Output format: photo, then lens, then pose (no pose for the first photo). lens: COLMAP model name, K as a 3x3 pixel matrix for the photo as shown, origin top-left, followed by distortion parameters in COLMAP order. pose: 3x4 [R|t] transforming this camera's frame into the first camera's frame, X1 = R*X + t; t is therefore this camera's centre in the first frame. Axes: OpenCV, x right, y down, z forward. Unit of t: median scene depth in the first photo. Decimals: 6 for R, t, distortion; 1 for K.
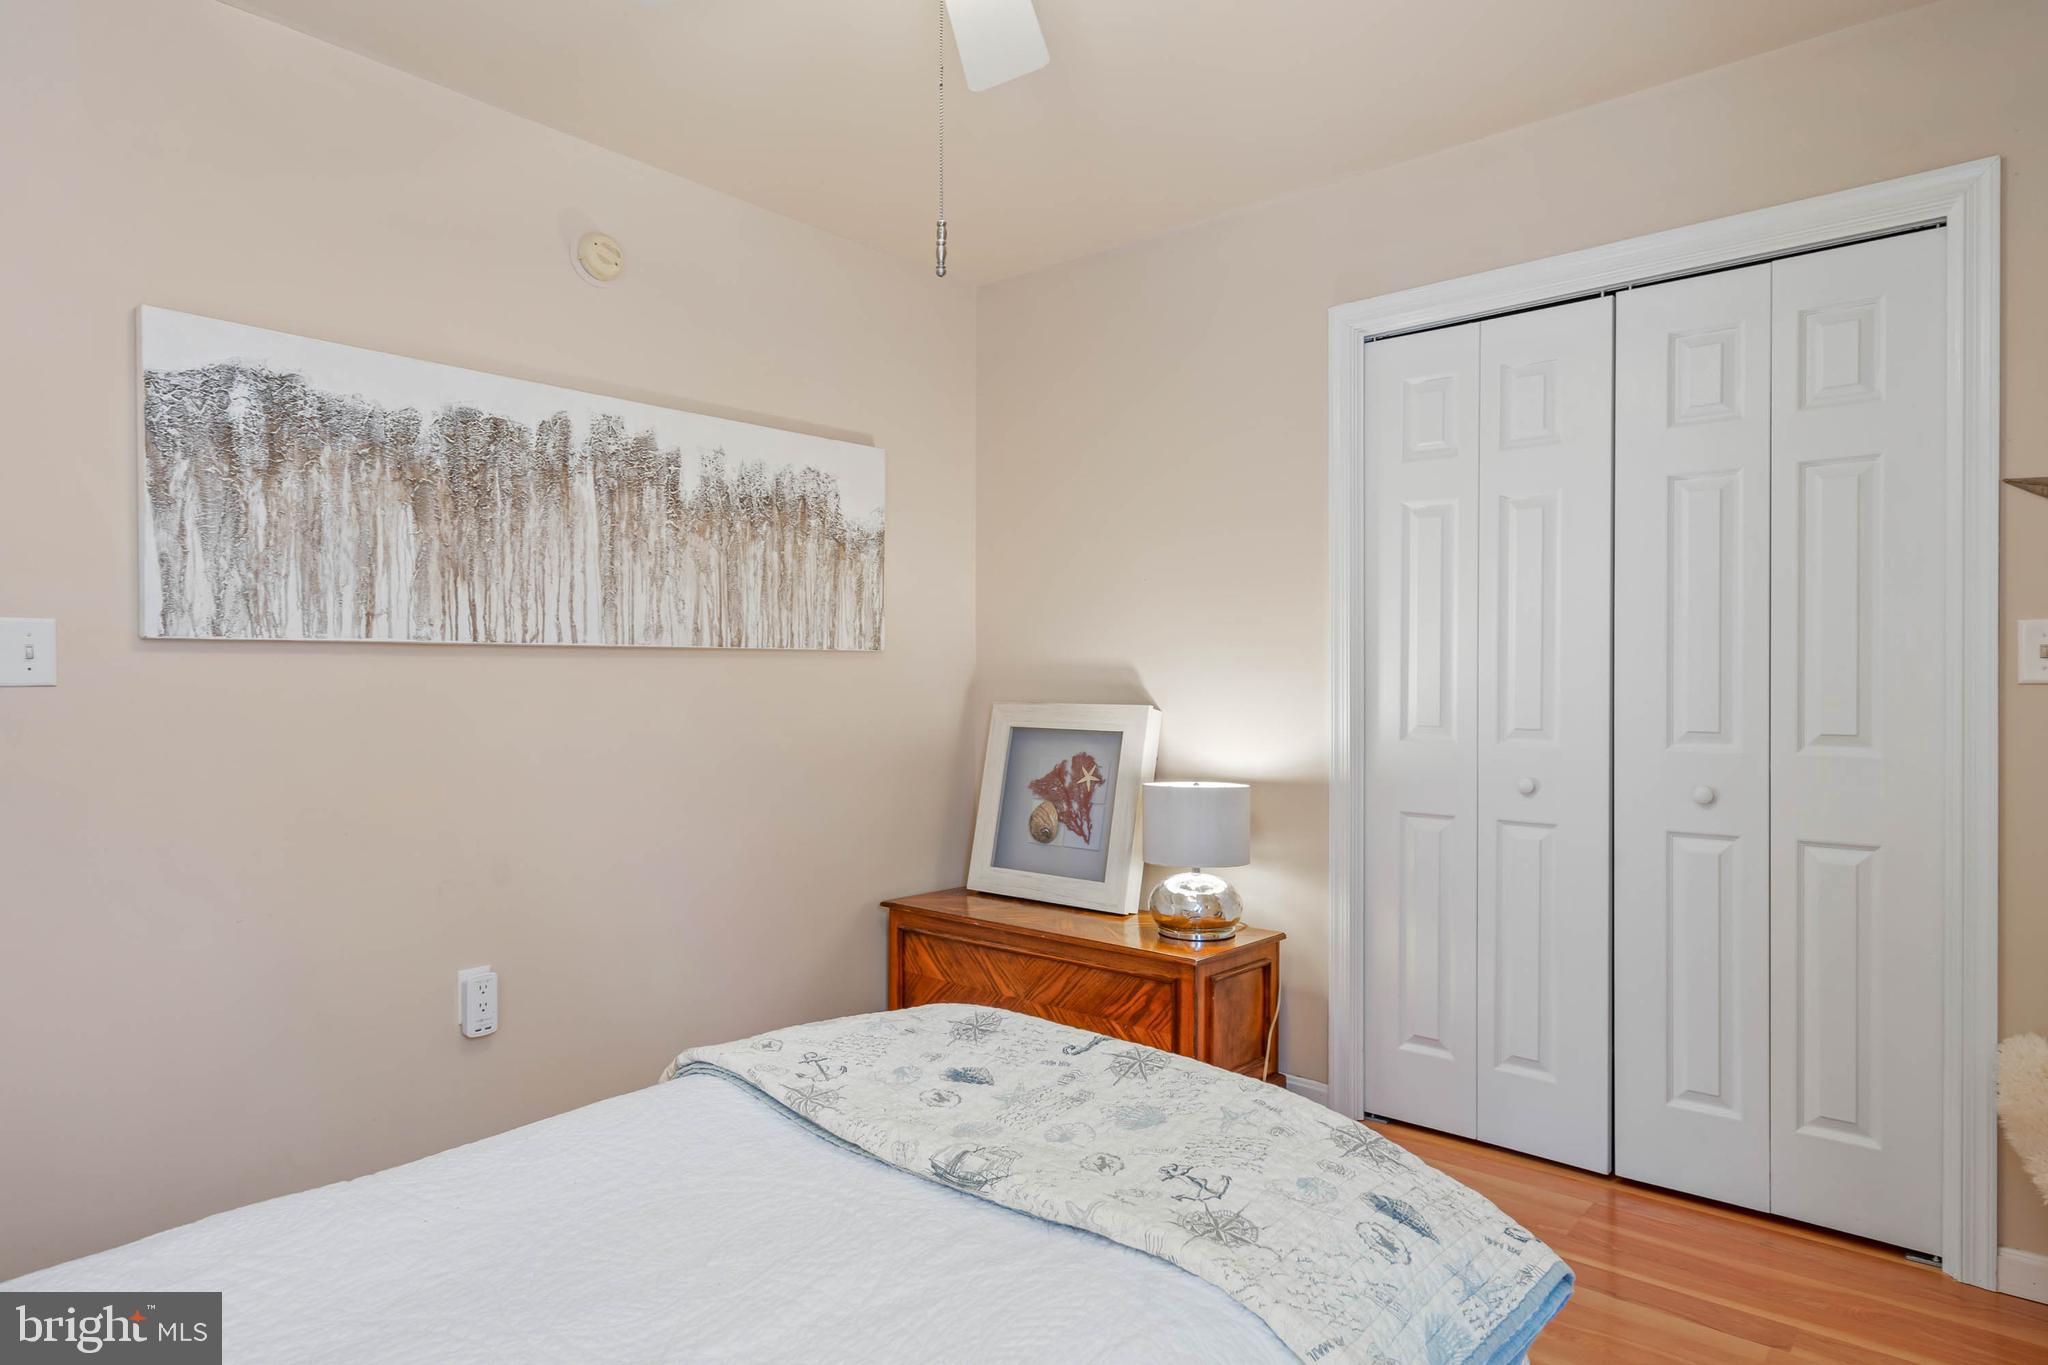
lens RADIAL K [[1182.2, 0, 1022.8], [0, 1182.2, 640.7], [0, 0, 1]] dist [0.002917, 0.002192]
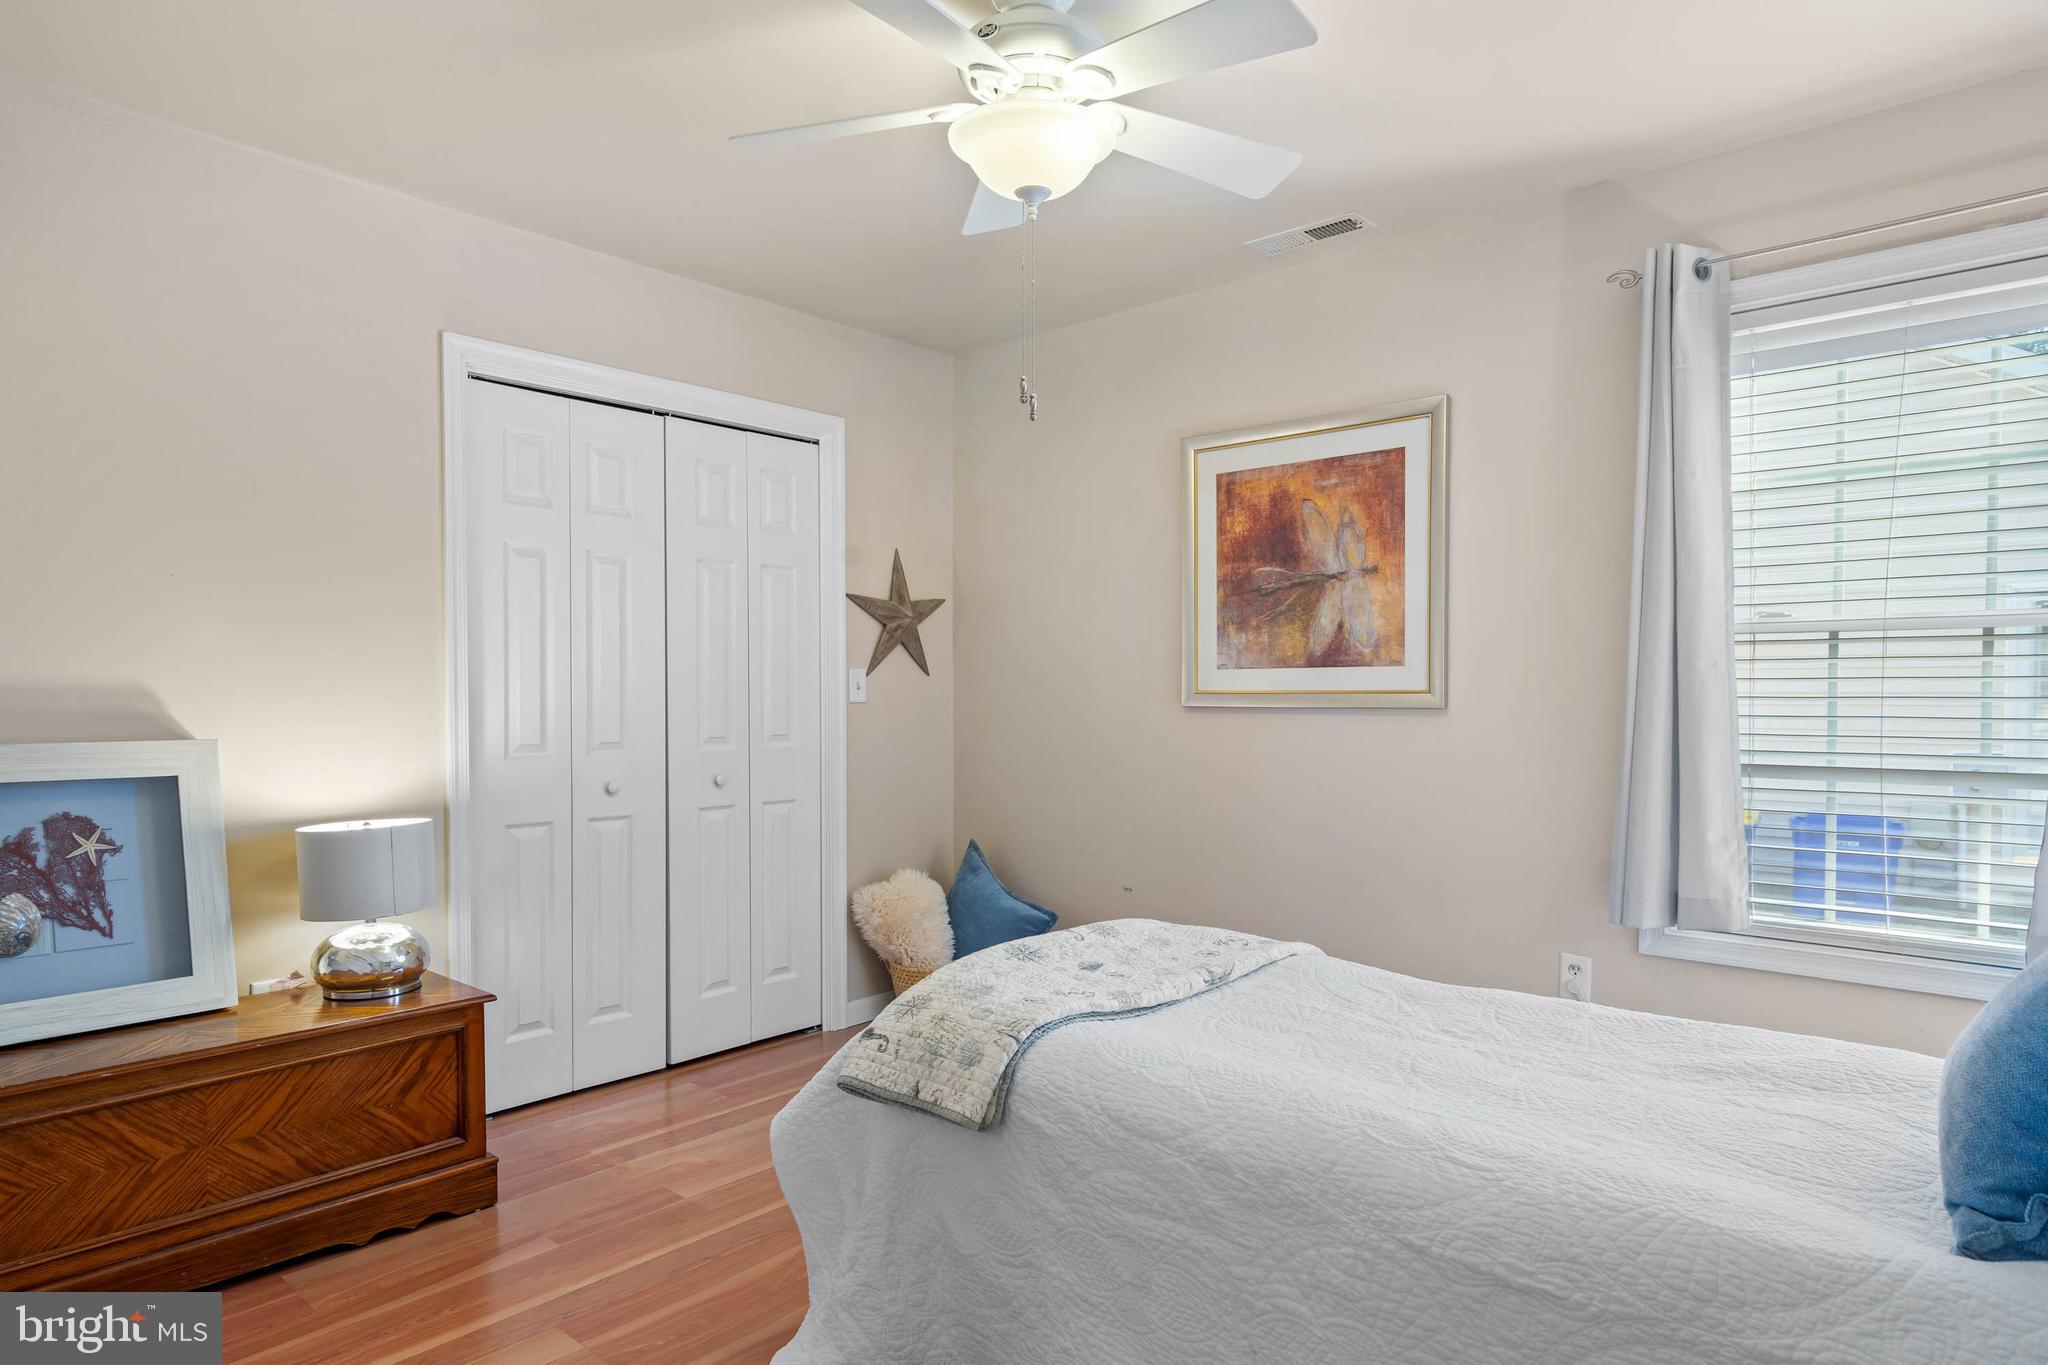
lens RADIAL K [[1182.2, 0, 1022.8], [0, 1182.2, 640.7], [0, 0, 1]] dist [0.002917, 0.002192]
pose [[0.014426, 0.040482, 0.999076, -0.747415], [-0.033549, 0.998637, -0.039979, 0.003029], [-0.999333, -0.032941, 0.015764, 0.501646]]
